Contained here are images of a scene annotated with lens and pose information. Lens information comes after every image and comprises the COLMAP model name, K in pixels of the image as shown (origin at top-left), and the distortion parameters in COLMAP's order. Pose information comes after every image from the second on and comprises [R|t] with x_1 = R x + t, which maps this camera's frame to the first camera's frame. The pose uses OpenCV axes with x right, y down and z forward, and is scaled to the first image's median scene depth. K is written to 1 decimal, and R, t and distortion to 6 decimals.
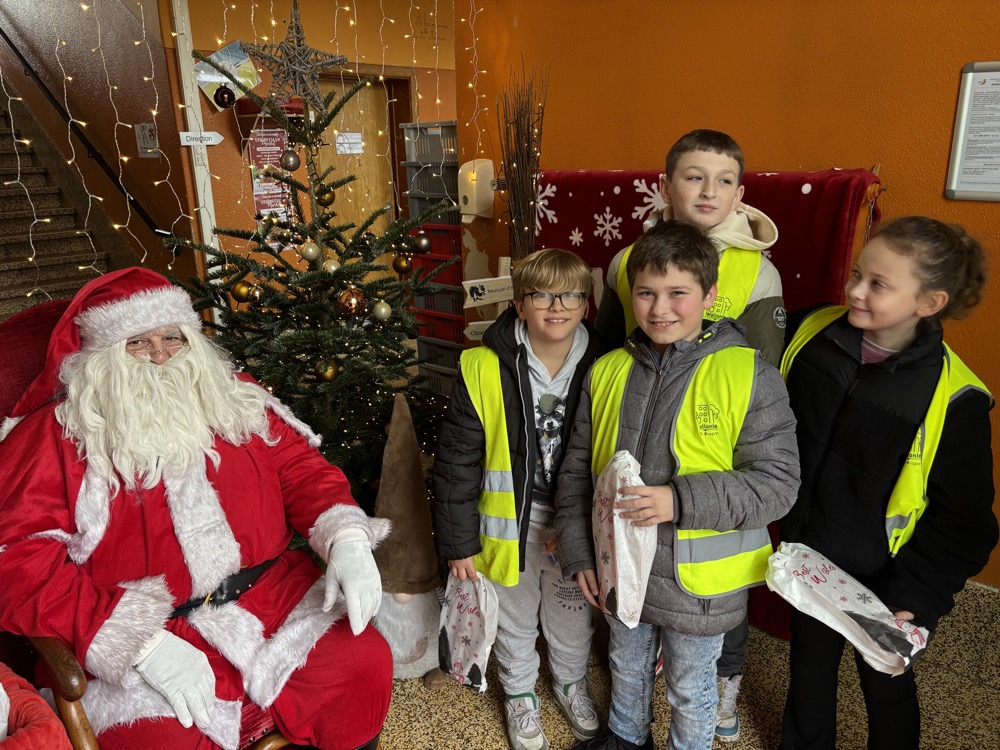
lens RADIAL K [[759.0, 0, 494.4], [0, 759.0, 373.6], [0, 0, 1]] dist [0.044481, -0.056576]
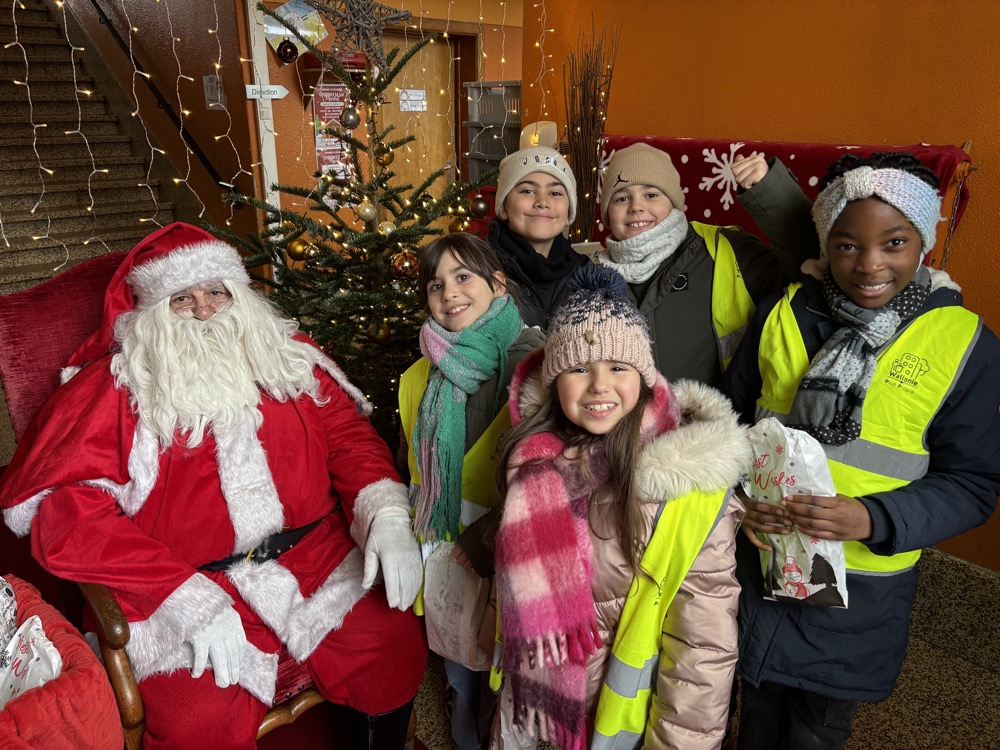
lens RADIAL K [[759.0, 0, 494.8], [0, 759.0, 370.2], [0, 0, 1]] dist [0.044481, -0.056576]
pose [[0.996291, 0.051902, -0.068634, 0.002934], [-0.048832, 0.997762, 0.045683, -0.008447], [0.070852, -0.042163, 0.996595, 0.016779]]
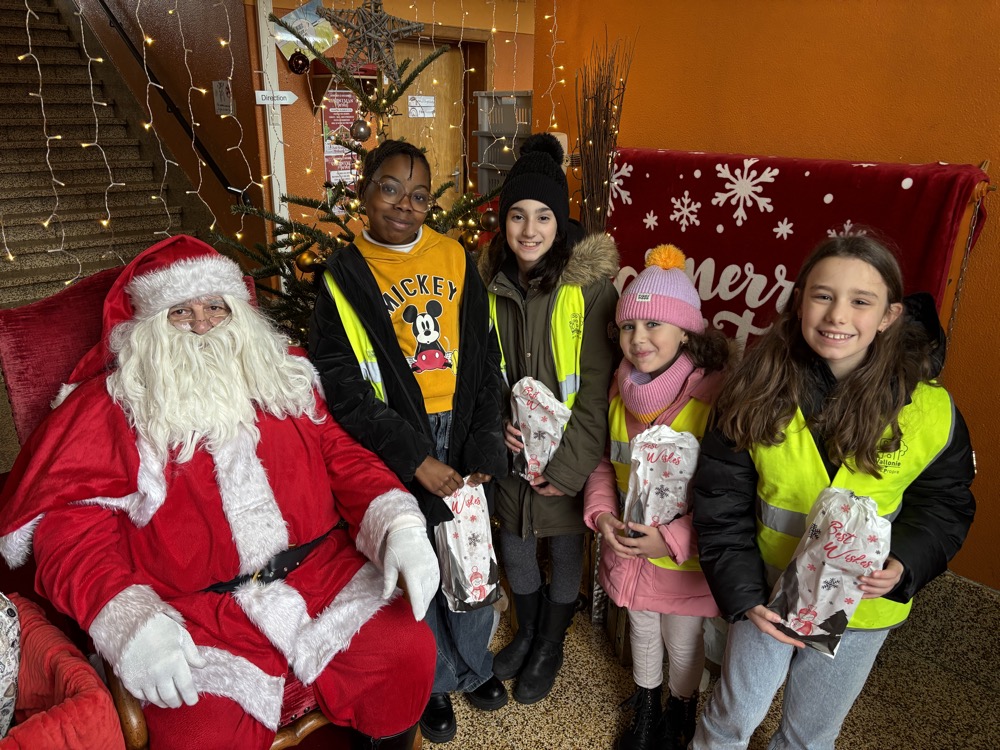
lens RADIAL K [[759.0, 0, 494.9], [0, 759.0, 370.4], [0, 0, 1]] dist [0.044481, -0.056576]
pose [[0.995300, 0.062012, -0.074385, -0.004699], [-0.058942, 0.997344, 0.042780, -0.023088], [0.076840, -0.038194, 0.996312, 0.025020]]
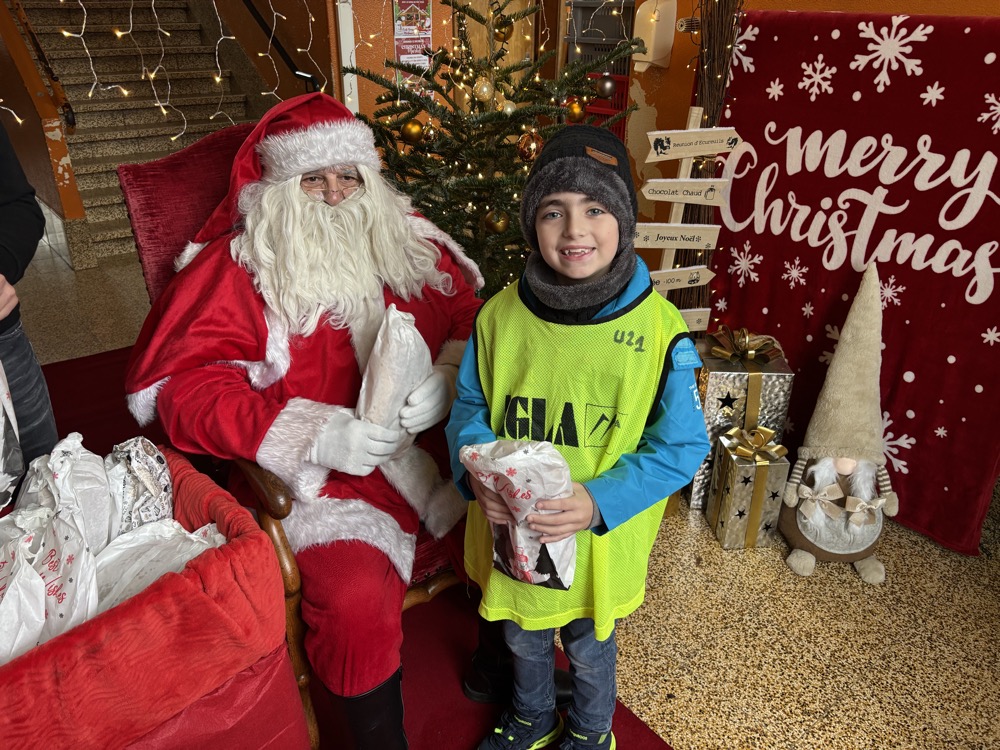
lens RADIAL K [[759.0, 0, 492.9], [0, 759.0, 372.0], [0, 0, 1]] dist [0.044481, -0.056576]
pose [[0.988326, 0.093279, -0.120463, -0.087714], [-0.072871, 0.983778, 0.163922, 0.024522], [0.133800, -0.153230, 0.979091, 0.034605]]
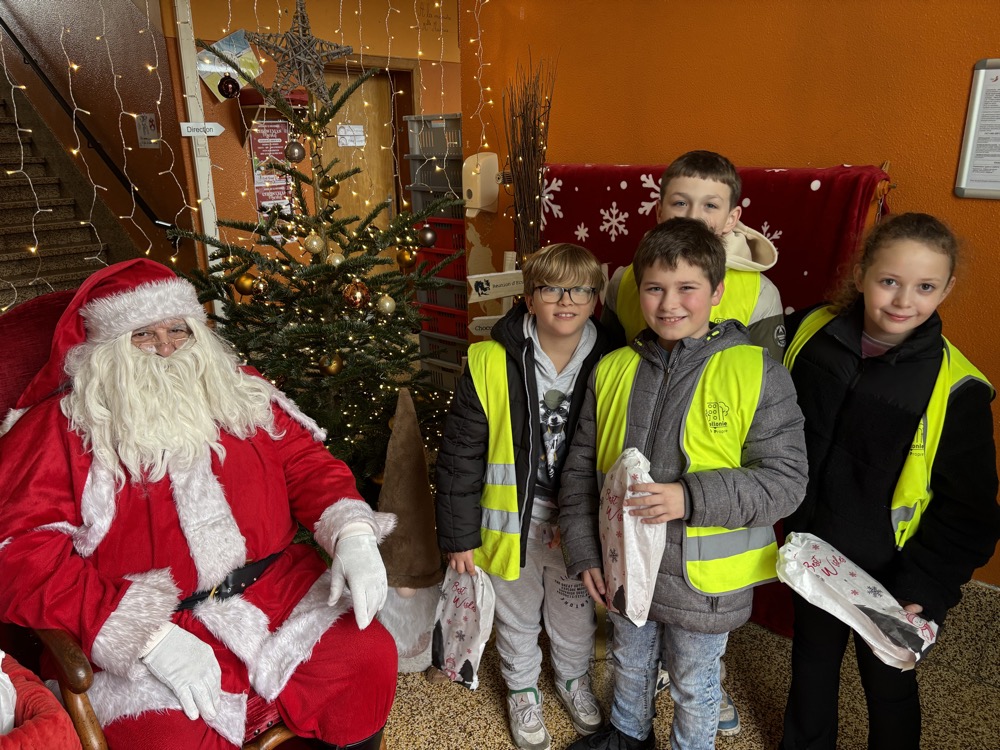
lens RADIAL K [[759.0, 0, 494.3], [0, 759.0, 381.0], [0, 0, 1]] dist [0.044481, -0.056576]
pose [[0.999964, 0.008157, 0.002208, -0.008049], [-0.008191, 0.999838, 0.016025, -0.000173], [-0.002077, -0.016043, 0.999869, 0.003199]]
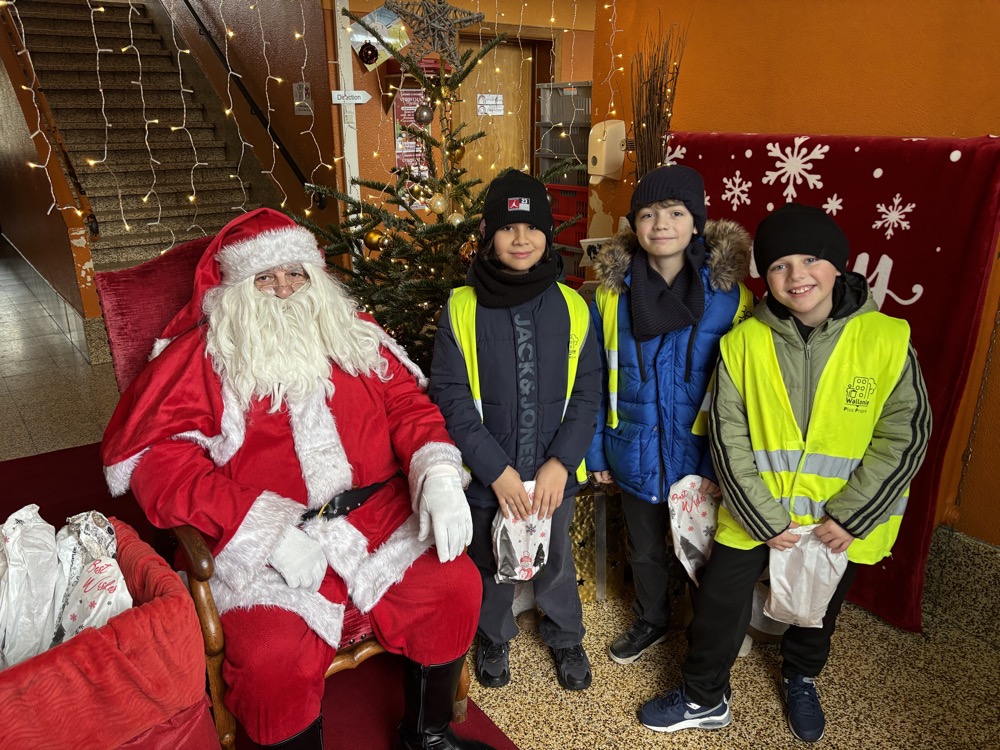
lens RADIAL K [[759.0, 0, 493.8], [0, 759.0, 374.4], [0, 0, 1]] dist [0.044481, -0.056576]
pose [[0.983042, 0.077268, -0.166310, 0.026088], [-0.070419, 0.996424, 0.046702, 0.018369], [0.169323, -0.034198, 0.984967, -0.025890]]
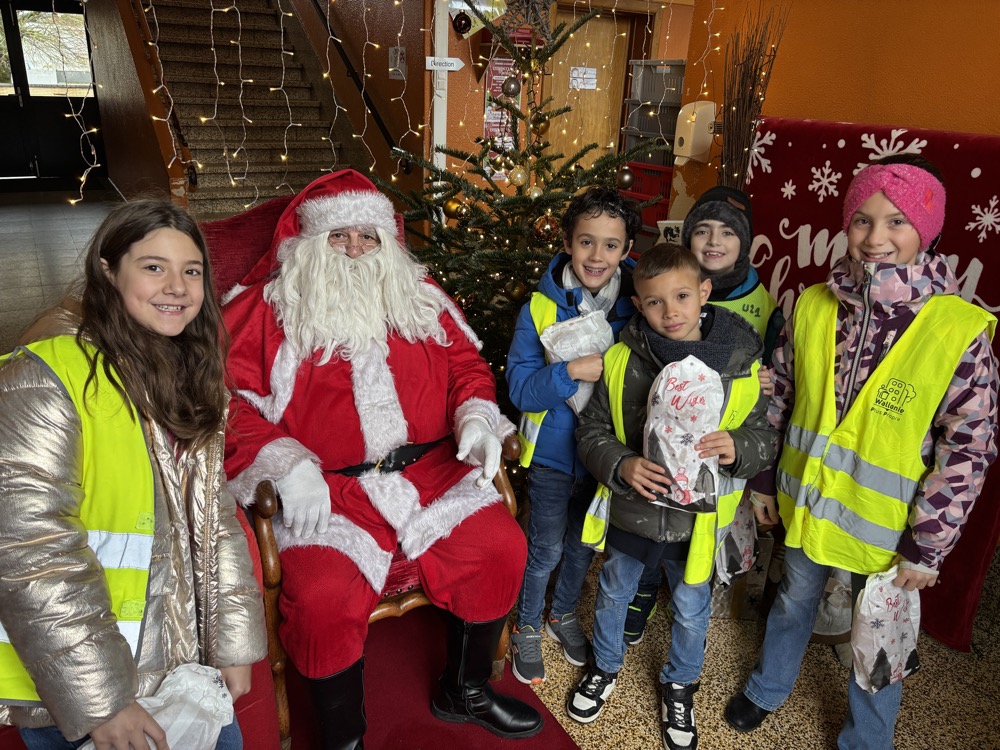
lens RADIAL K [[759.0, 0, 493.5], [0, 759.0, 372.4], [0, 0, 1]] dist [0.044481, -0.056576]
pose [[0.953036, 0.165563, -0.253598, 0.039409], [-0.147513, 0.985071, 0.088745, 0.018491], [0.264505, -0.047168, 0.963230, -0.041046]]
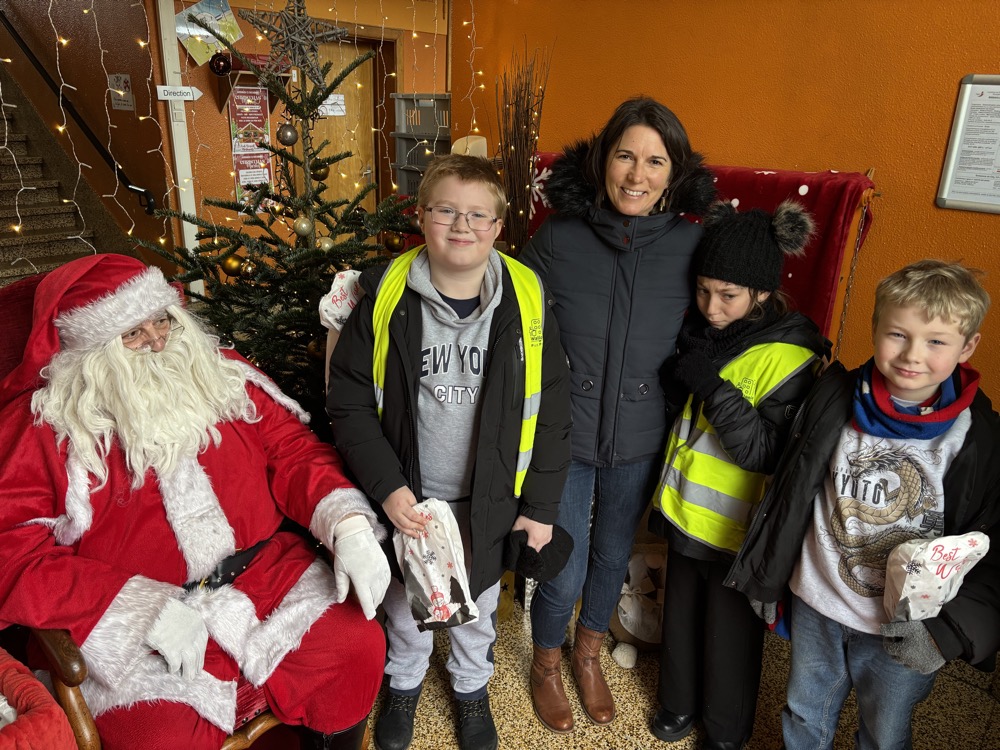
lens RADIAL K [[759.0, 0, 496.9], [0, 759.0, 374.1], [0, 0, 1]] dist [0.044481, -0.056576]
pose [[0.998197, 0.036083, 0.047975, -0.032789], [-0.038271, 0.998231, 0.045497, -0.025387], [-0.046249, -0.047251, 0.997812, -0.003602]]
